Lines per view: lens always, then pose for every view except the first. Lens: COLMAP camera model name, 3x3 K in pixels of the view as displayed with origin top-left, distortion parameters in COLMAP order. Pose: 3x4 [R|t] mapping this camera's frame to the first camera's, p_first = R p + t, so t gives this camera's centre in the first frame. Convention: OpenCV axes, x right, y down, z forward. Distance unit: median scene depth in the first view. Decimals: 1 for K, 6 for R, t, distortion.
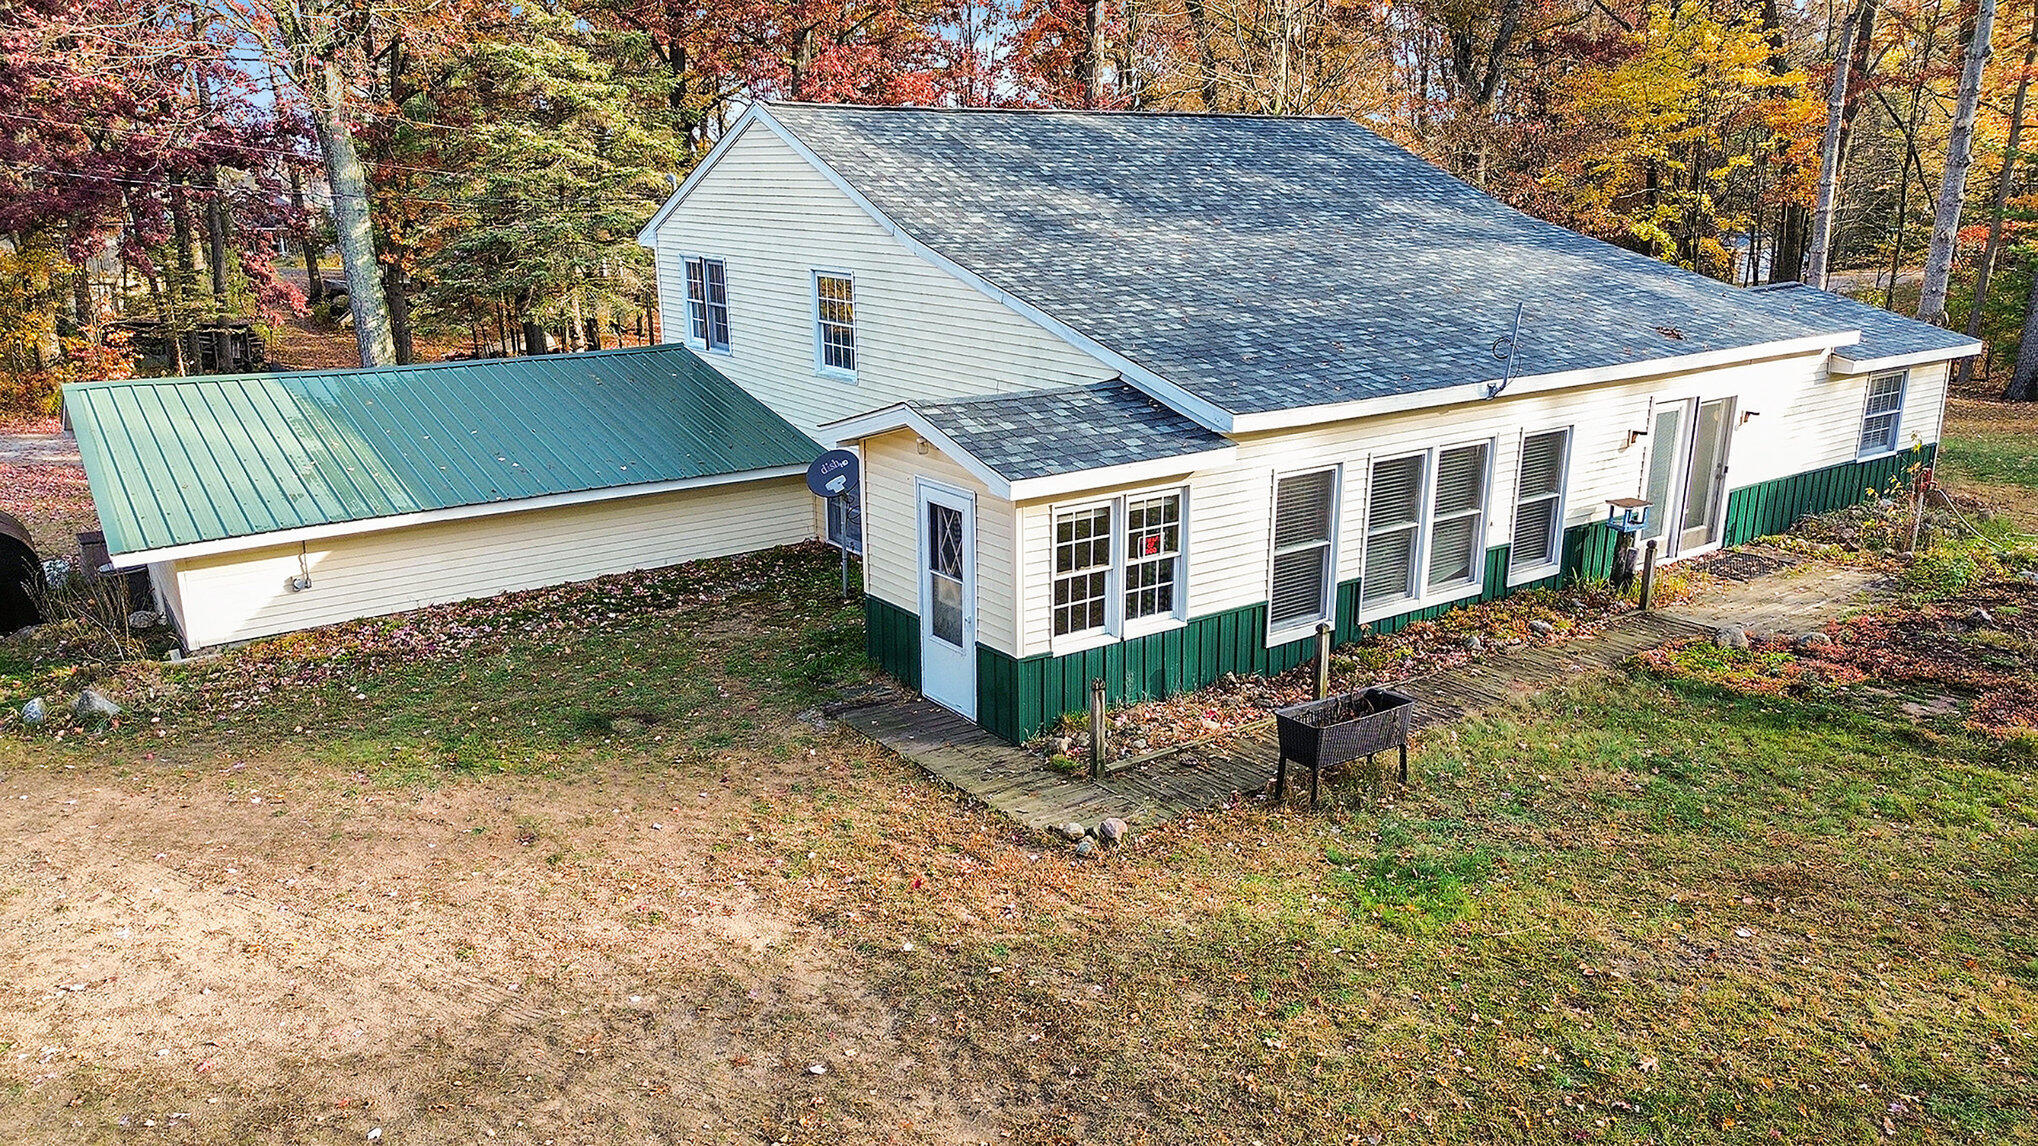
lens RADIAL K [[1426.5, 0, 1007.8], [0, 1426.5, 574.8], [0, 0, 1]] dist [0.045888, -0.039449]
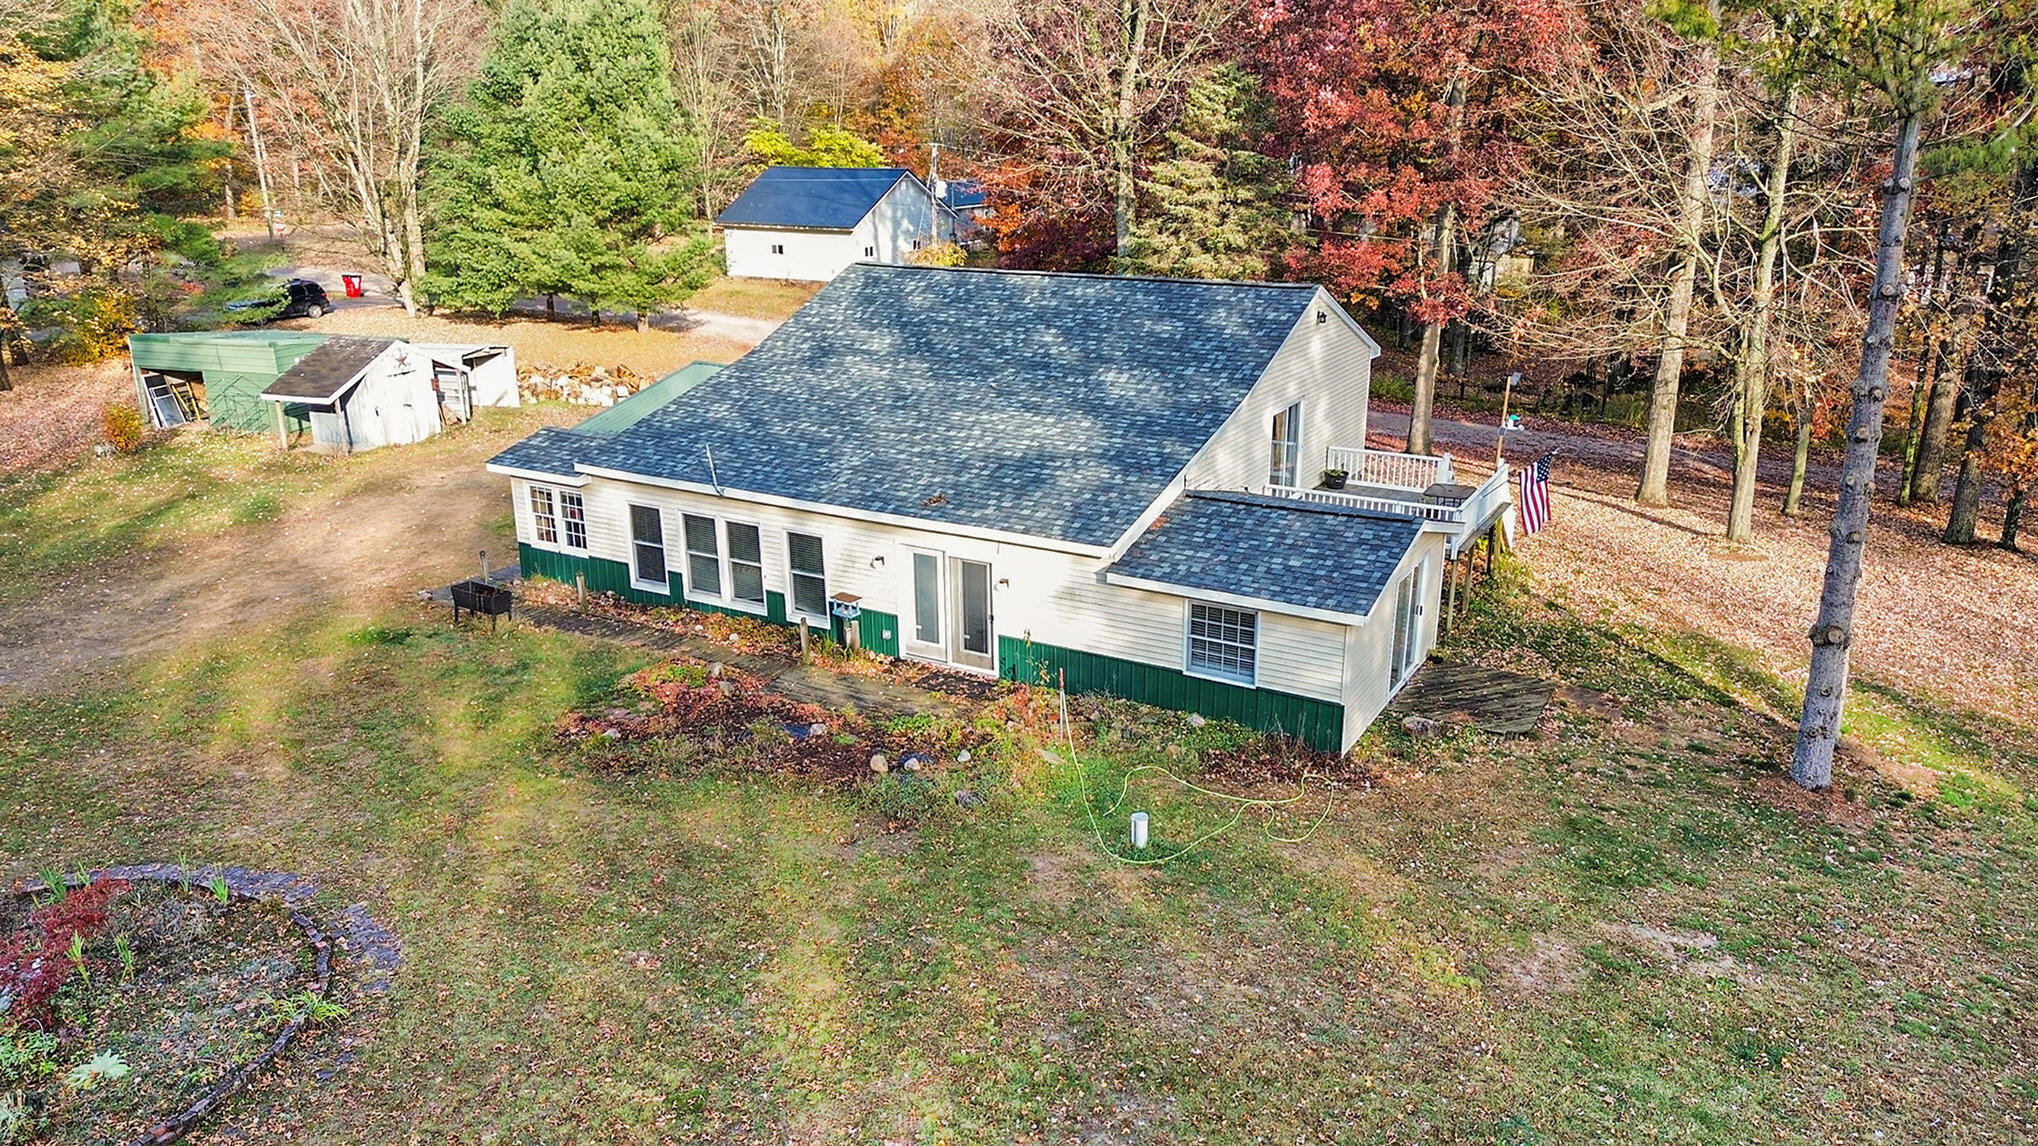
lens RADIAL K [[1426.5, 0, 1016.7], [0, 1426.5, 568.1], [0, 0, 1]] dist [0.045888, -0.039449]
pose [[0.432481, 0.273869, -0.859044, 1.990426], [-0.251651, 0.951556, 0.176670, -0.433265], [0.865813, 0.139773, 0.480450, 0.481532]]
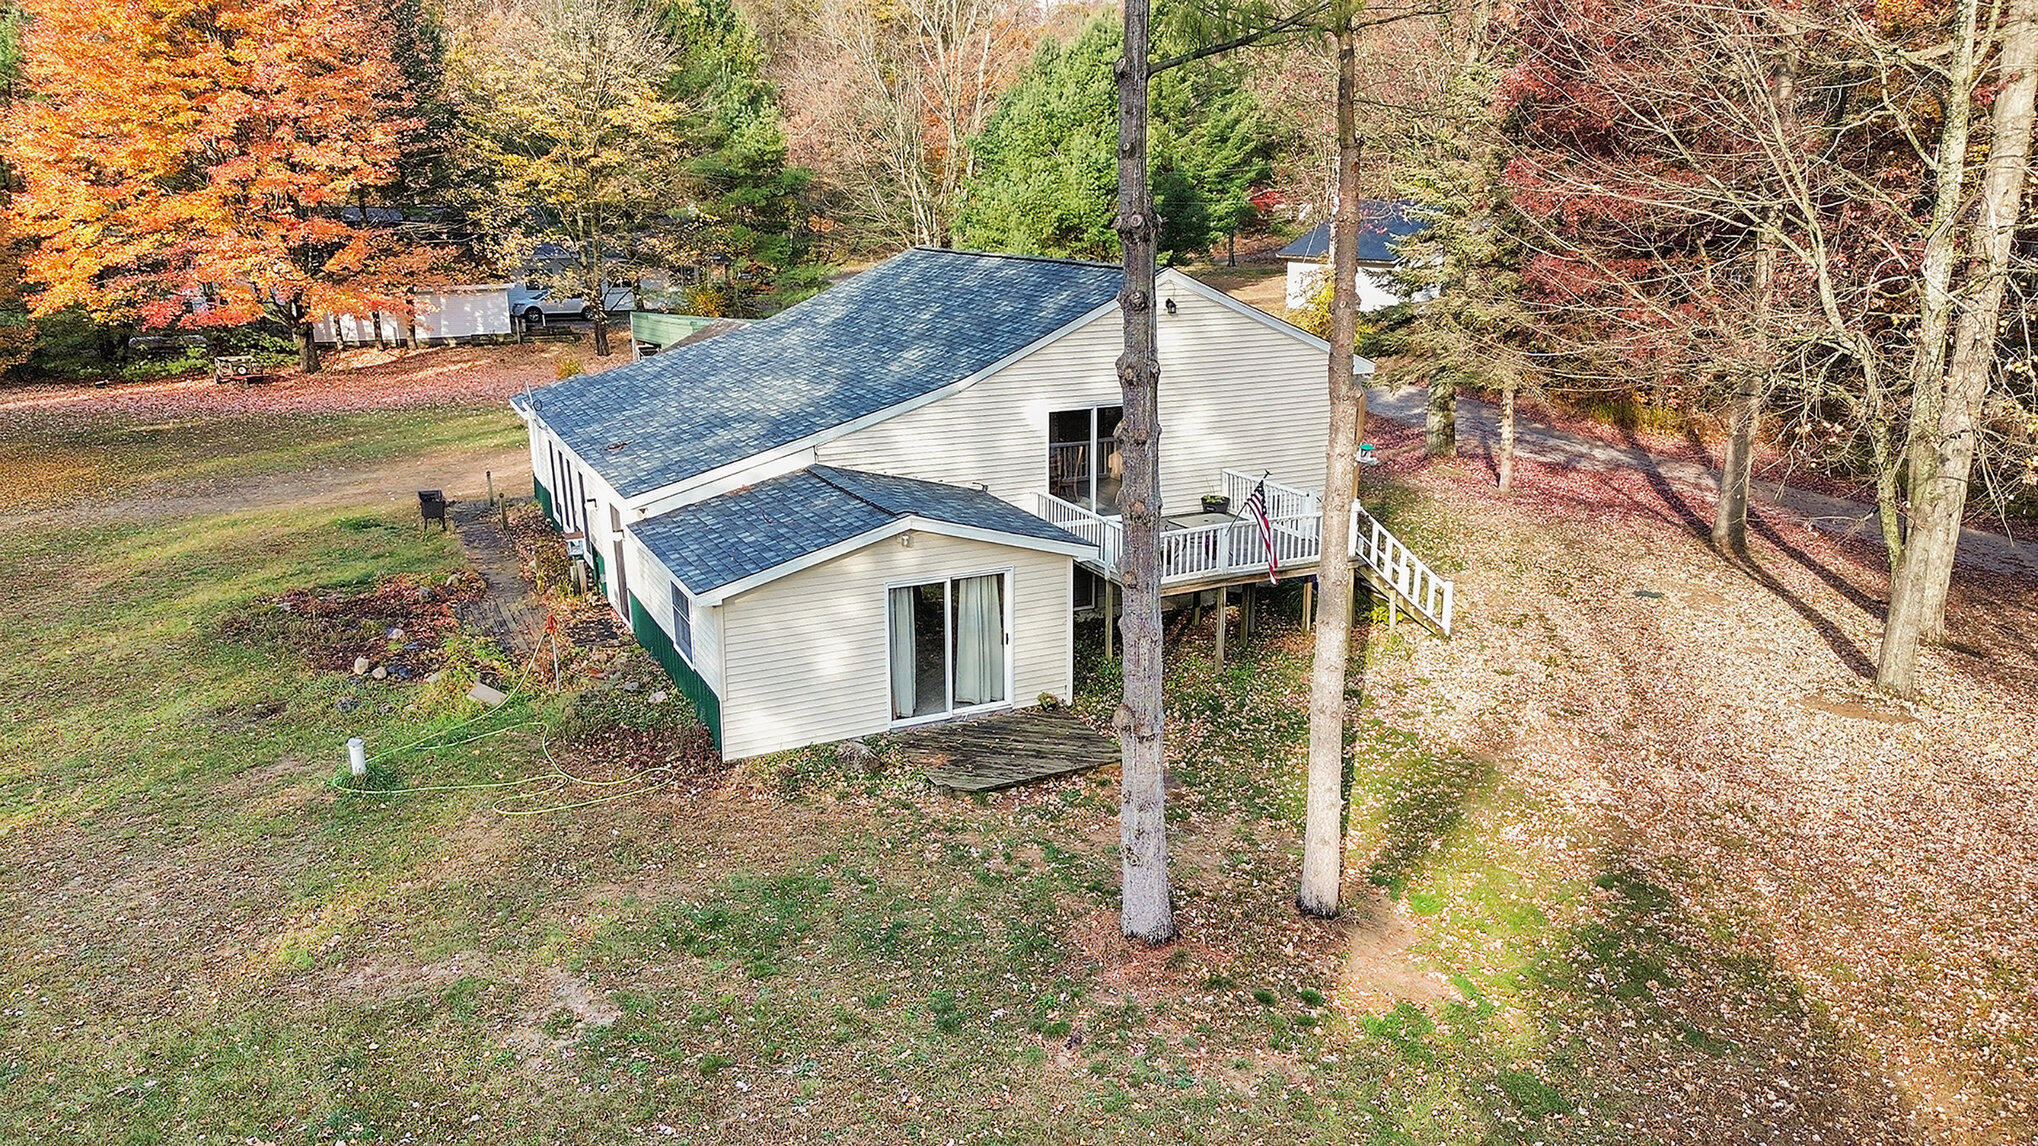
lens RADIAL K [[1426.5, 0, 1015.9], [0, 1426.5, 570.2], [0, 0, 1]] dist [0.045888, -0.039449]
pose [[-0.136935, 0.262284, -0.955226, 2.058354], [-0.276872, 0.915742, 0.291133, -0.648087], [0.951100, 0.304341, -0.052778, 1.630819]]
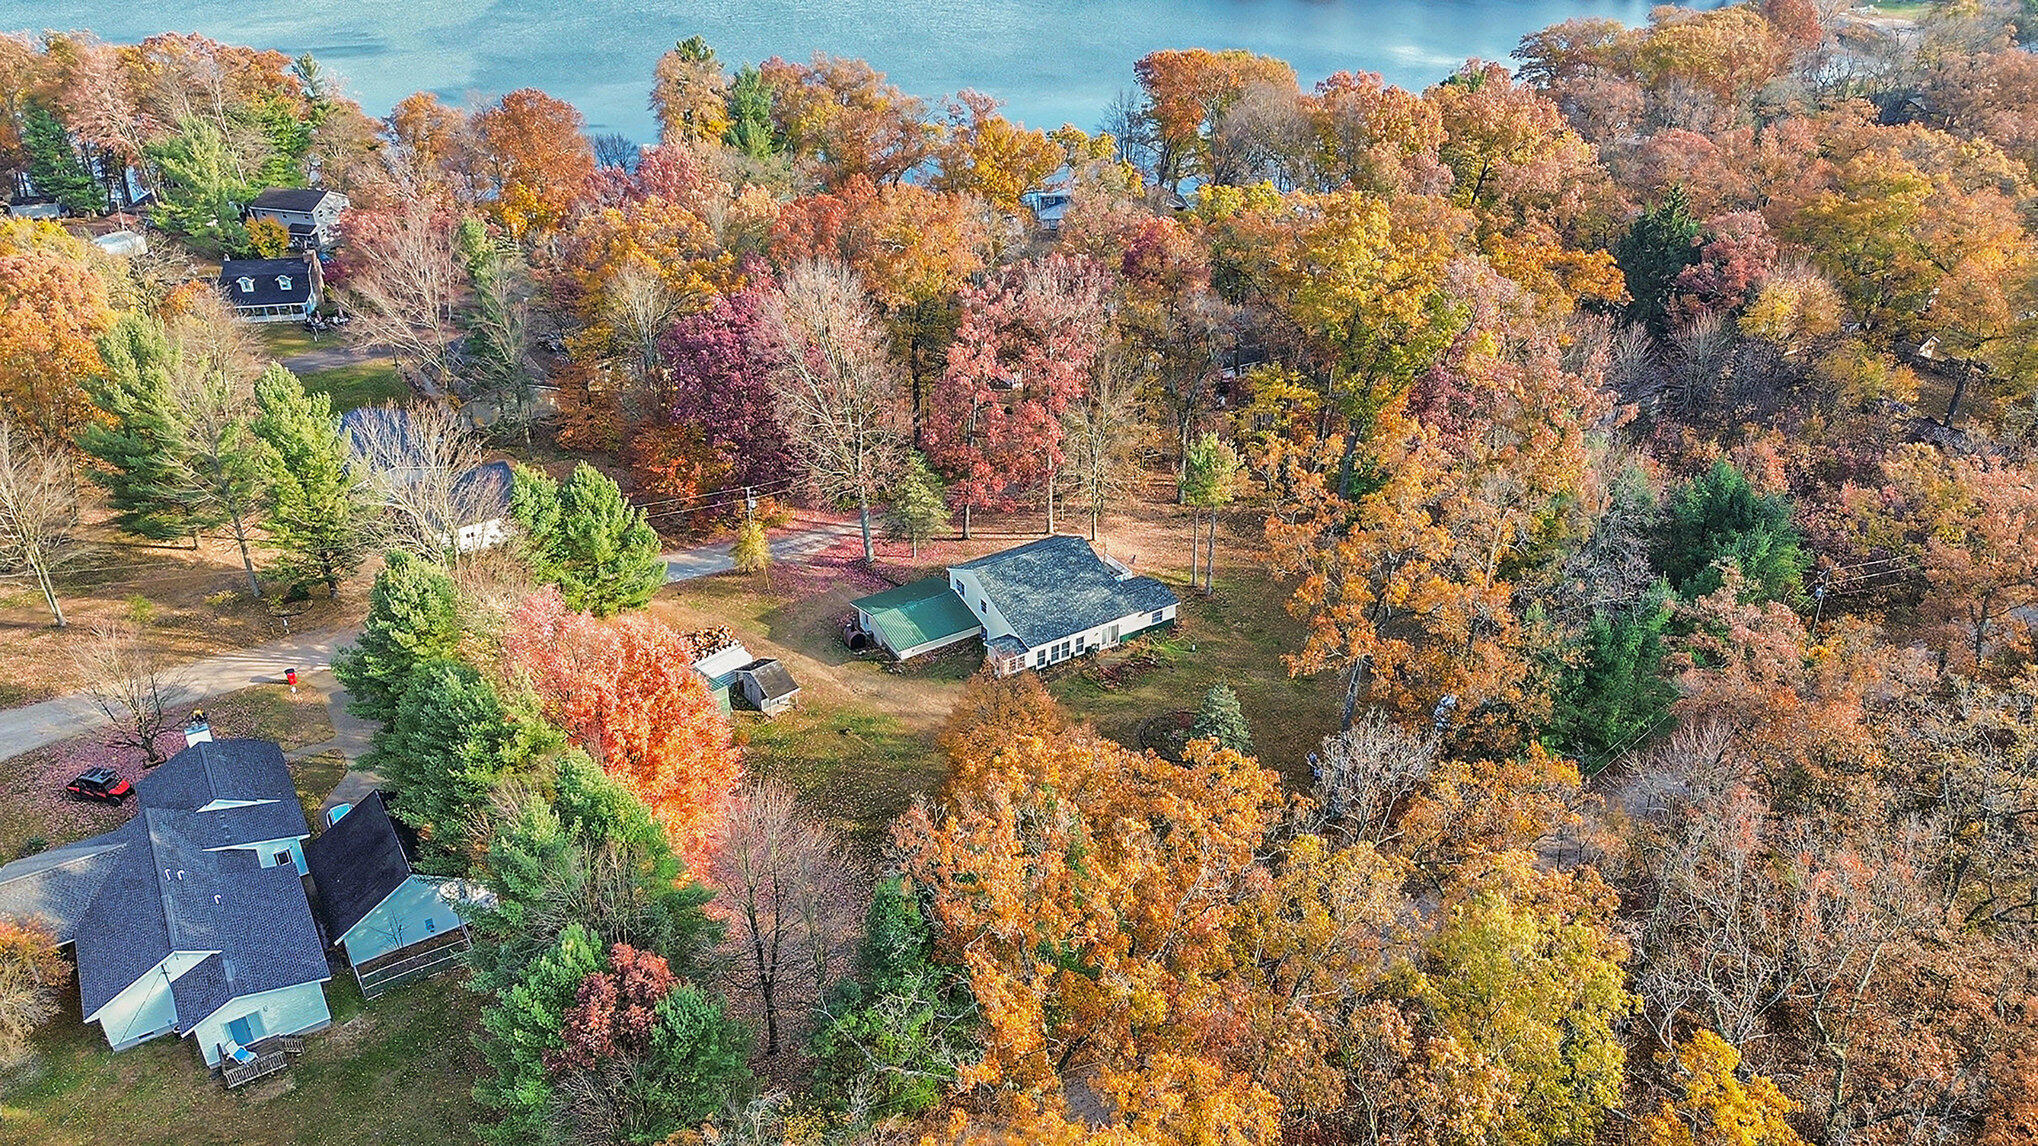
lens RADIAL K [[1426.5, 0, 1020.6], [0, 1426.5, 573.1], [0, 0, 1]] dist [0.045888, -0.039449]
pose [[0.998102, 0.033497, -0.051676, 0.472089], [-0.020684, 0.972726, 0.231031, -2.282935], [0.058005, -0.229524, 0.971573, -6.573962]]
